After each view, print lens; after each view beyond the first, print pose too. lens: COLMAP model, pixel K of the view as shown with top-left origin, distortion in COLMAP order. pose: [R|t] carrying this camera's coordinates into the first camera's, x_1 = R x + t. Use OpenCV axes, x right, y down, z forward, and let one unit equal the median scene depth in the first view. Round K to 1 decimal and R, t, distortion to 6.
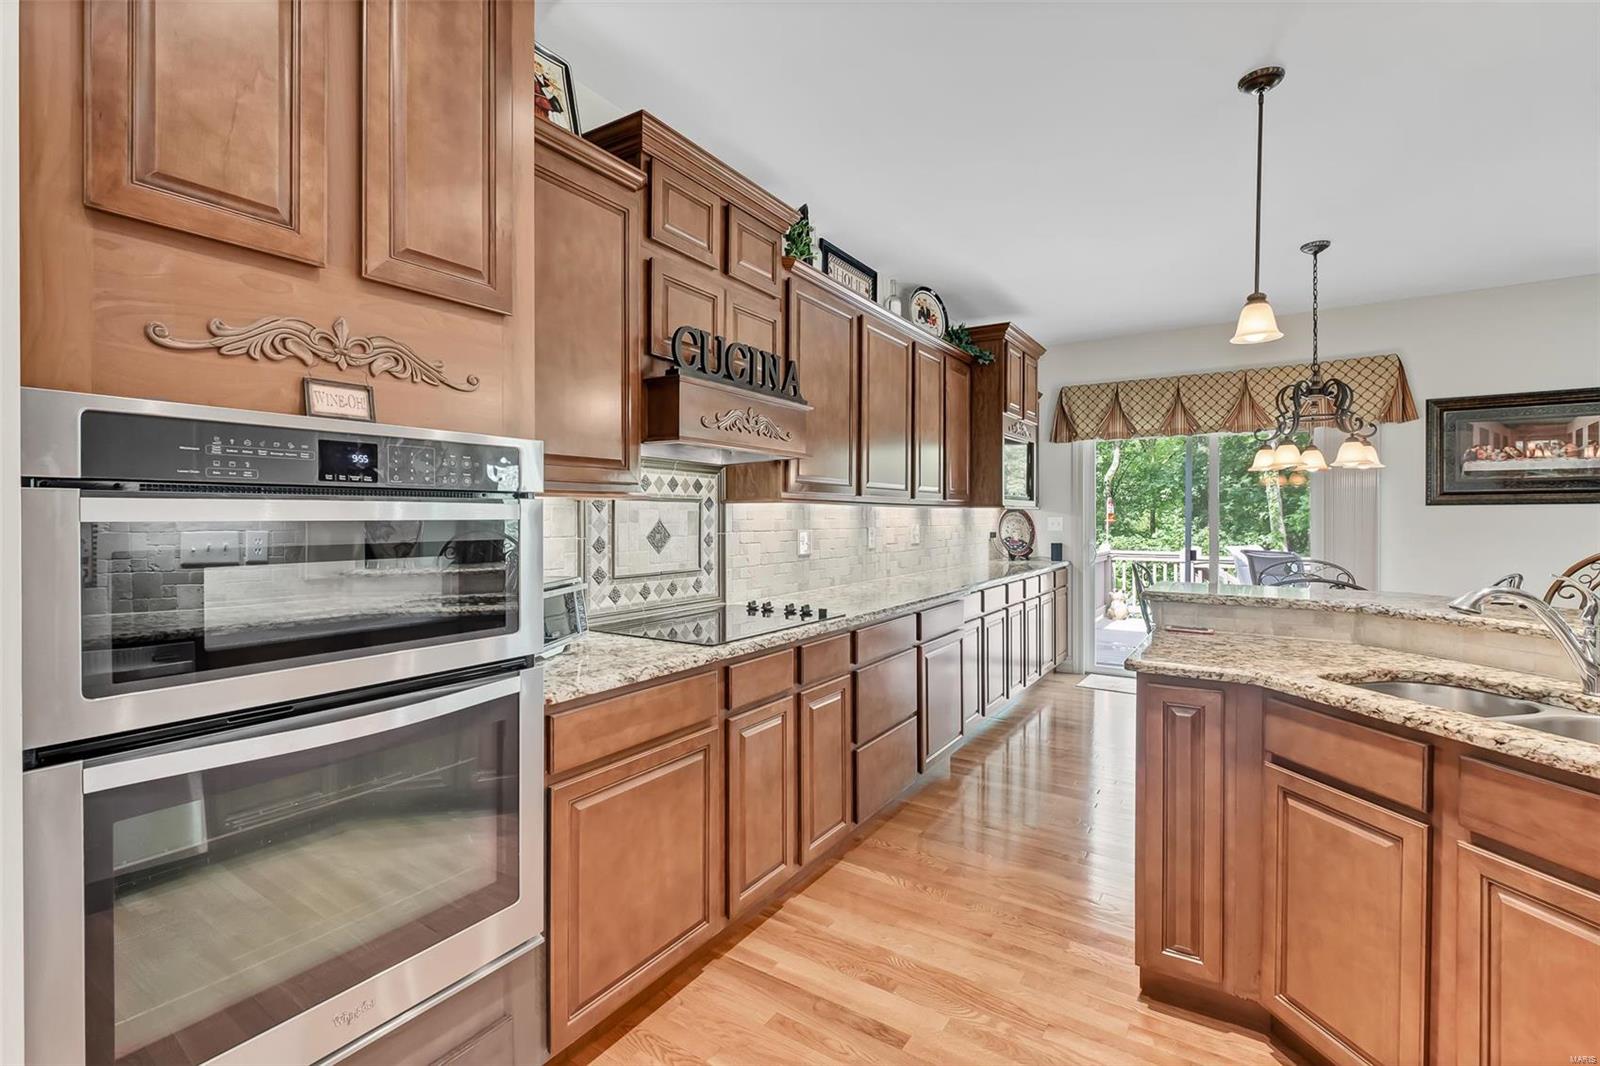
lens RADIAL K [[721.7, 0, 797.6], [0, 721.7, 517.7], [0, 0, 1]] dist [-0.001229, 0.000013]
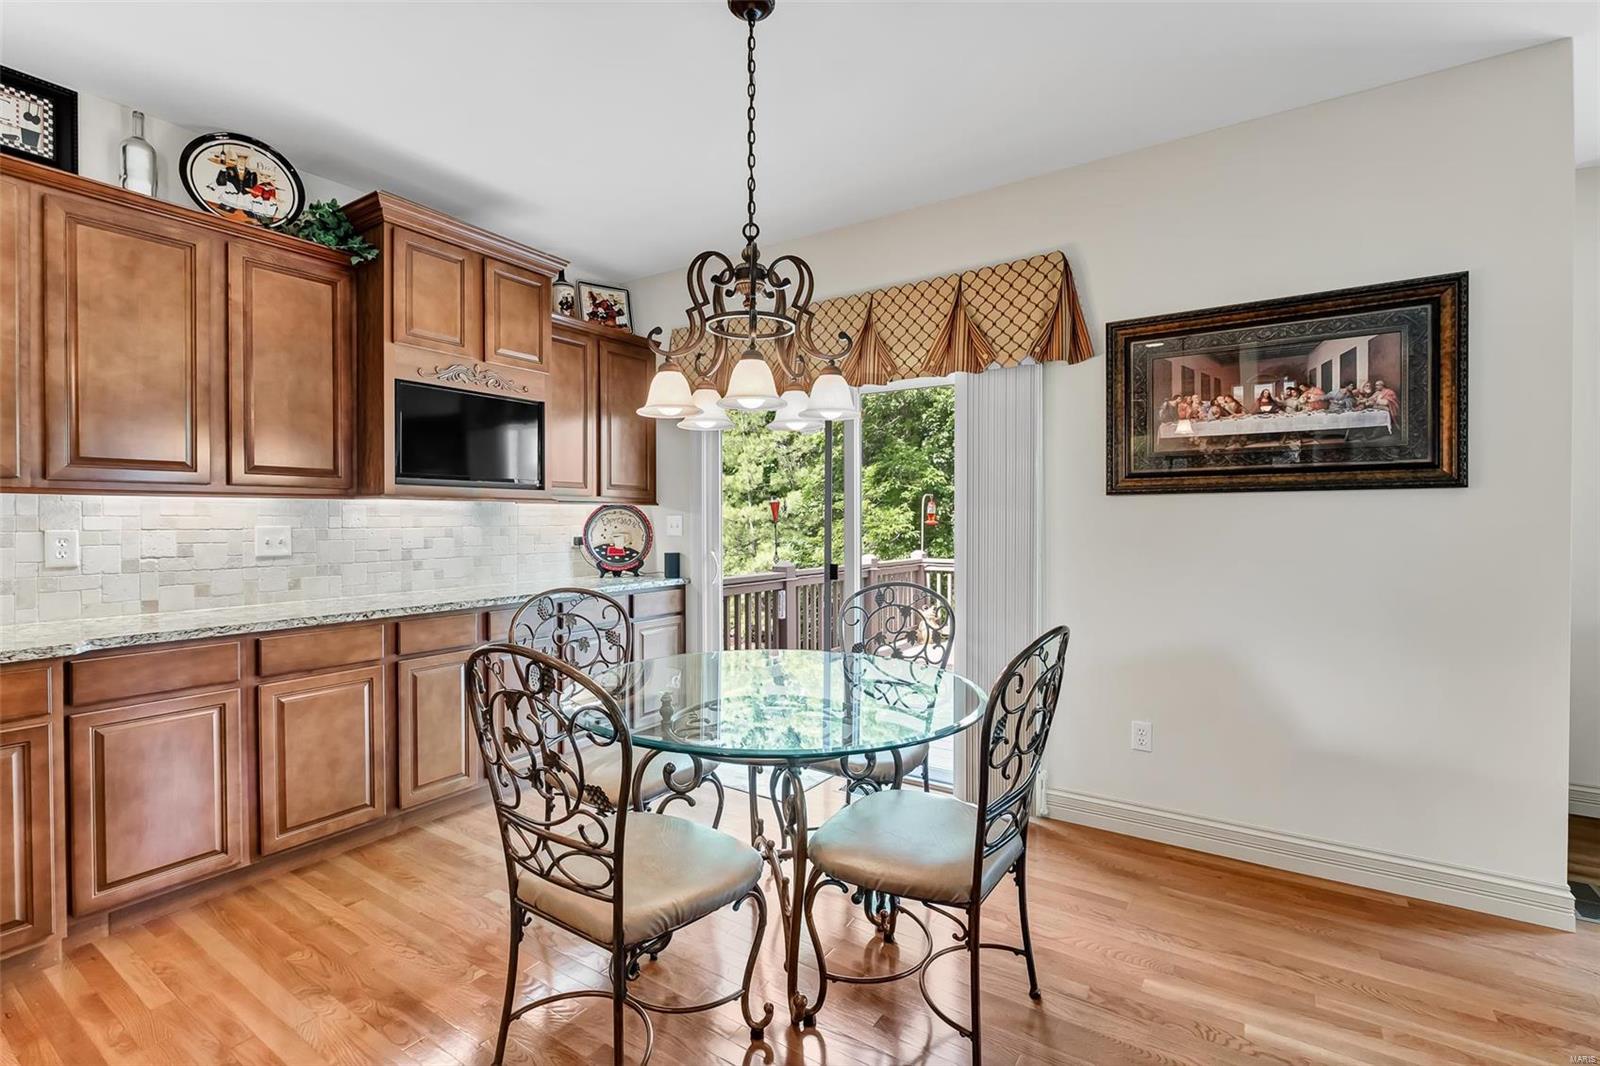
lens RADIAL K [[712.2, 0, 792.7], [0, 712.2, 525.8], [0, 0, 1]] dist [0.002925, -0.000083]
pose [[0.999742, 0.000537, -0.022705, 0.885866], [-0.000388, 0.999978, 0.006555, 0.007479], [0.022708, -0.006544, 0.999721, 0.549750]]
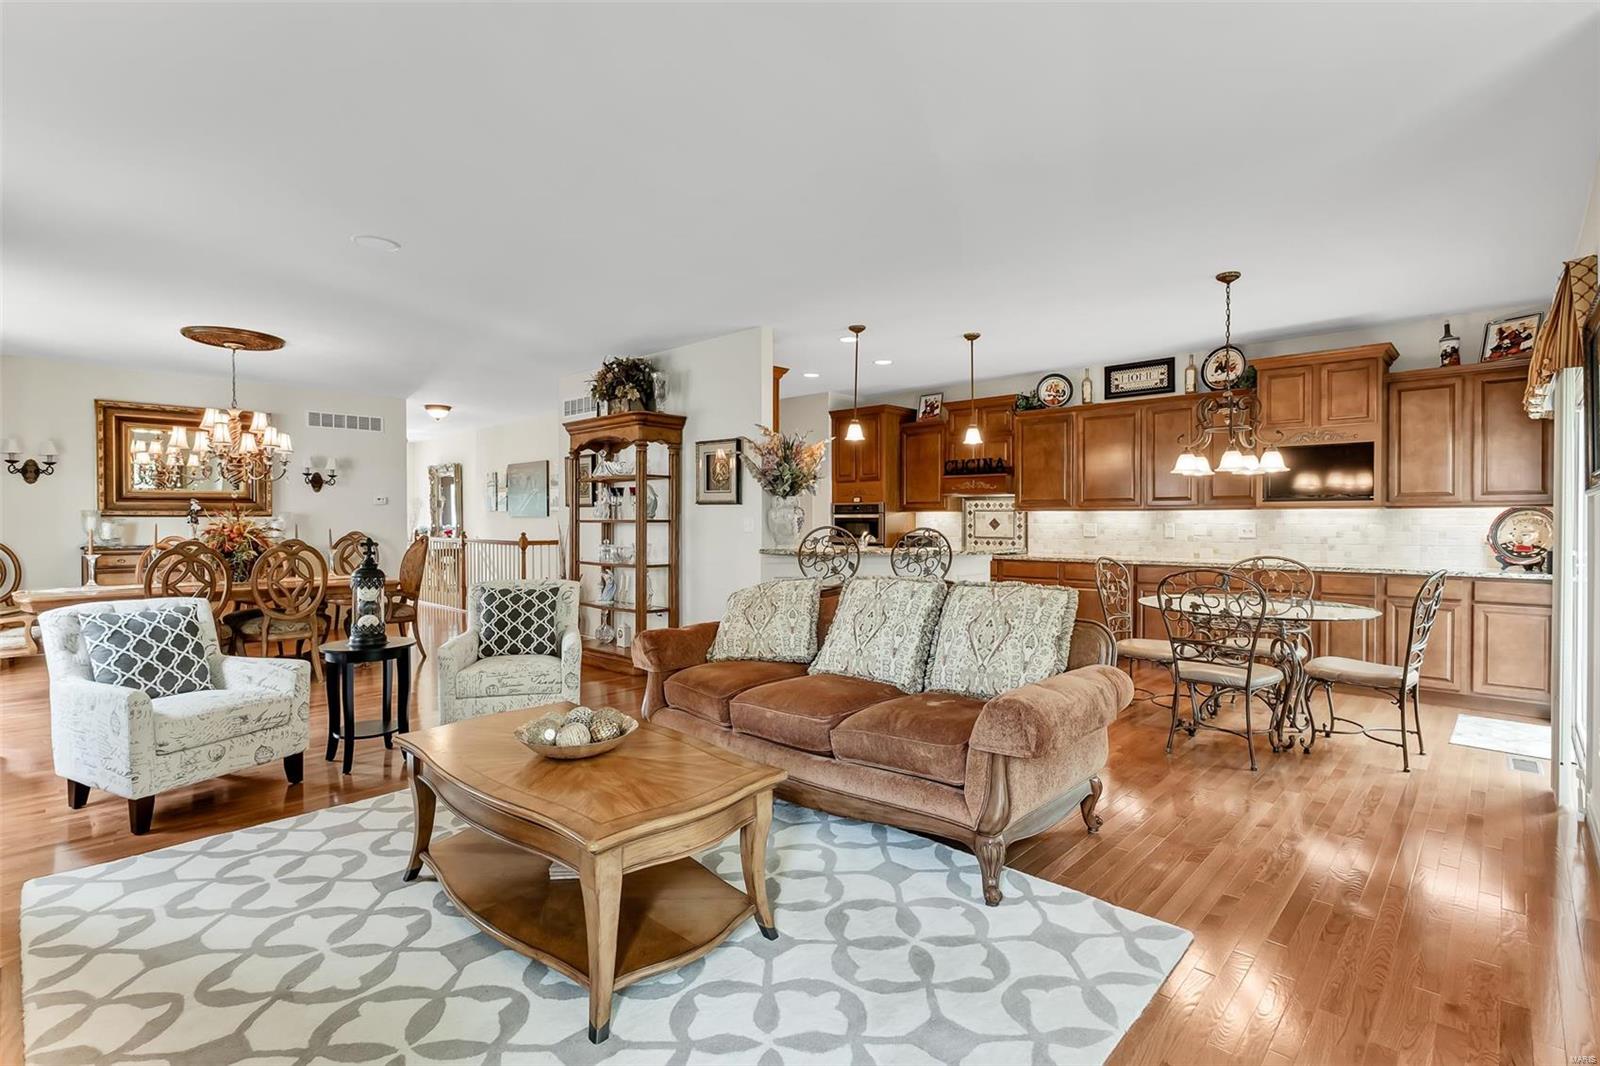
lens RADIAL K [[745.4, 0, 770.5], [0, 745.4, 528.1], [0, 0, 1]] dist [-0.002635, -0.001514]
pose [[-0.226019, 0.012619, -0.974041, 2.330887], [-0.001764, 0.999909, 0.013363, 0.003982], [0.974121, 0.004739, -0.225976, 0.664113]]
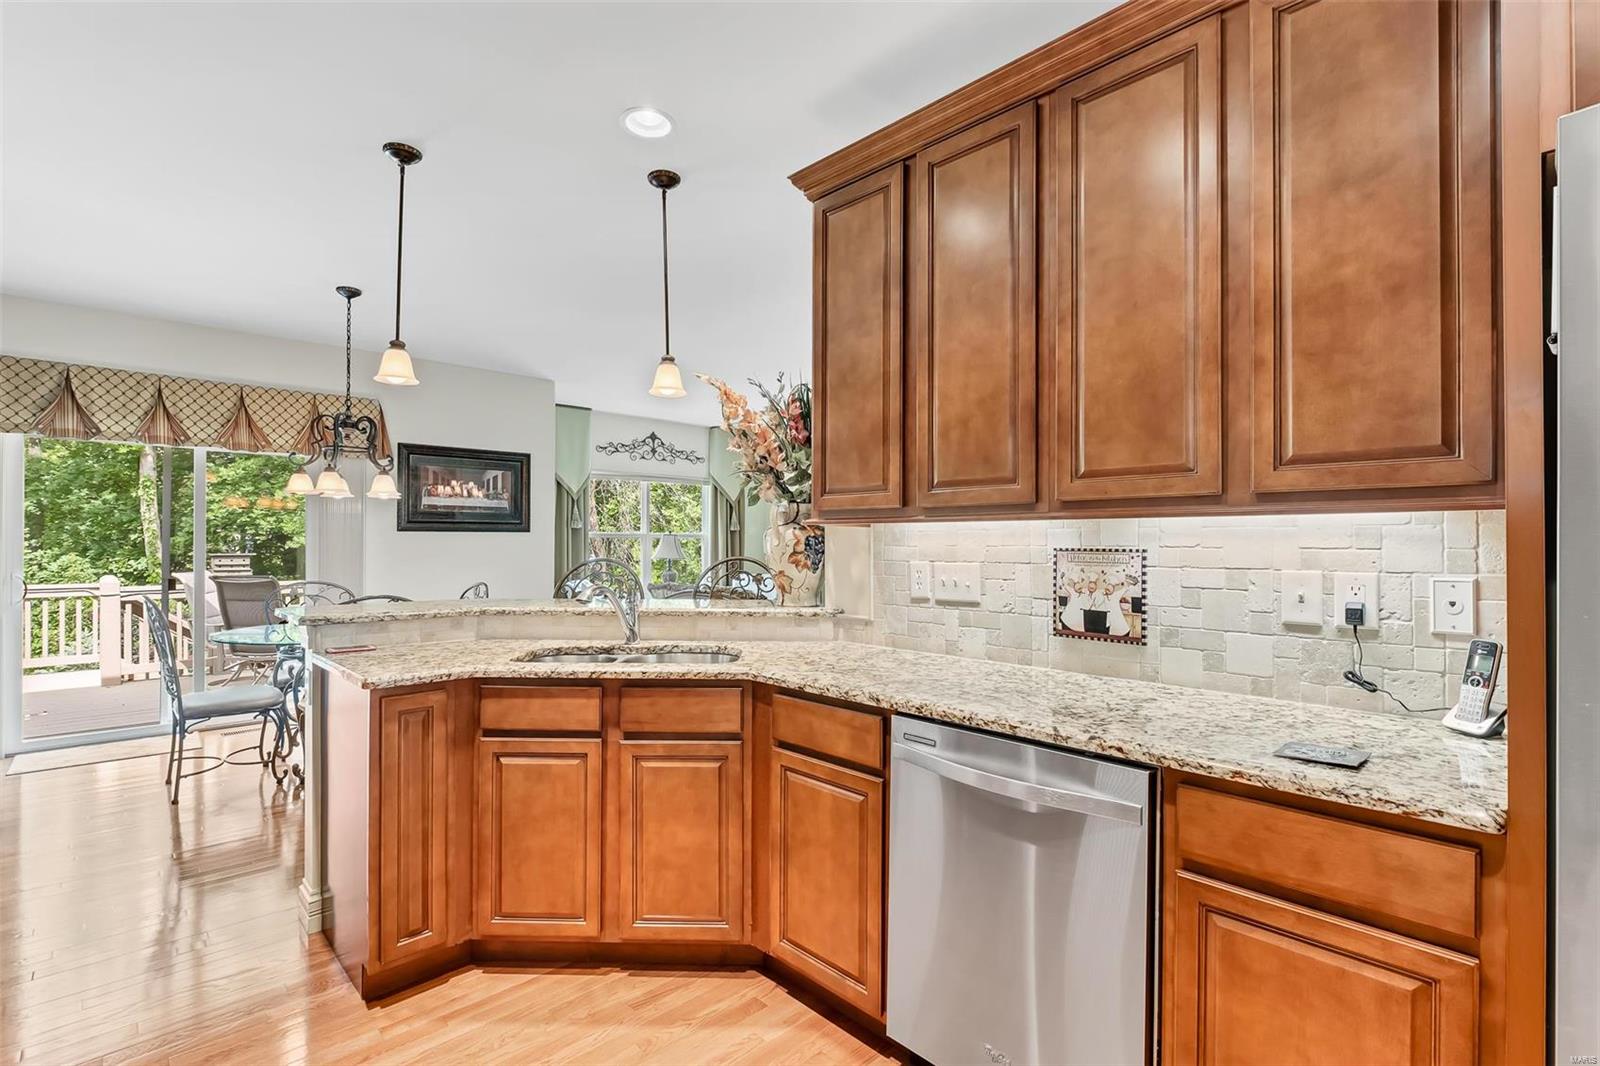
lens RADIAL K [[743.7, 0, 797.3], [0, 743.7, 540.1], [0, 0, 1]] dist [0.019706, -0.000052]
pose [[0.231965, 0.004184, 0.972715, -0.265174], [-0.002660, 0.999990, -0.003667, 0.001112], [-0.972720, -0.001736, 0.231974, 0.095957]]
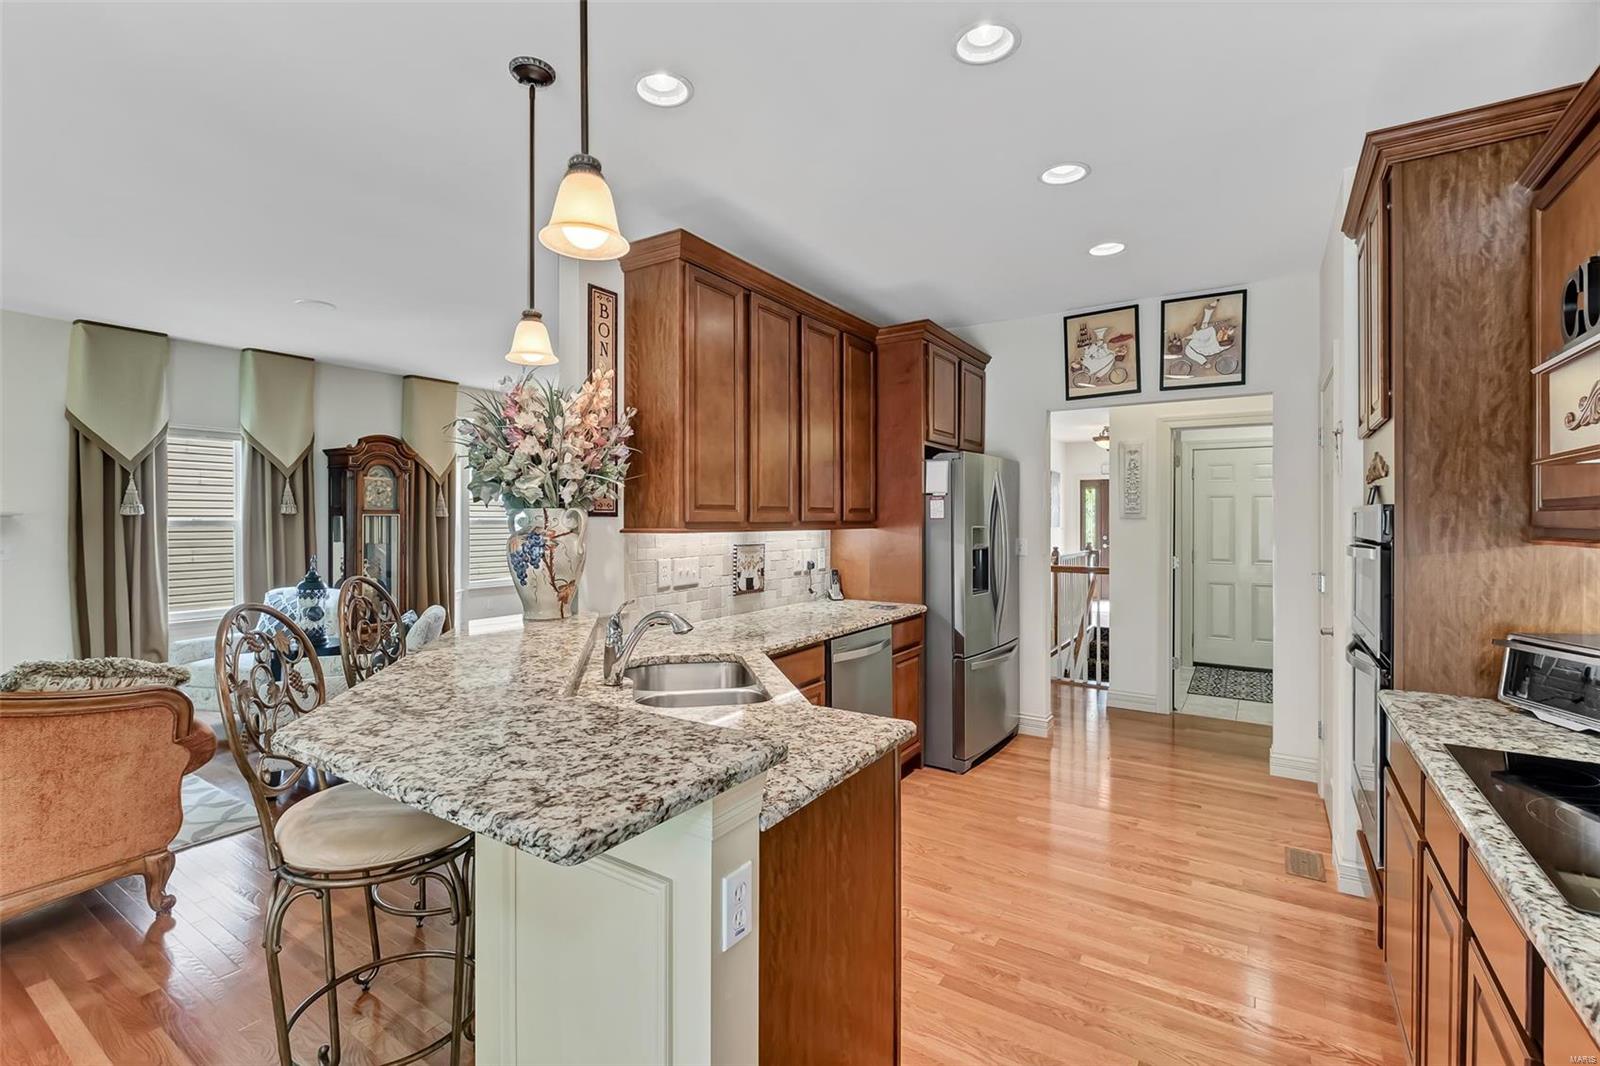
lens RADIAL K [[710.1, 0, 786.1], [0, 710.1, 530.1], [0, 0, 1]] dist [-0.000696, -0.000806]
pose [[-0.999822, -0.001950, 0.018755, 0.334719], [-0.001641, 0.999863, 0.016480, -0.035380], [-0.018784, 0.016446, -0.999688, 1.110008]]
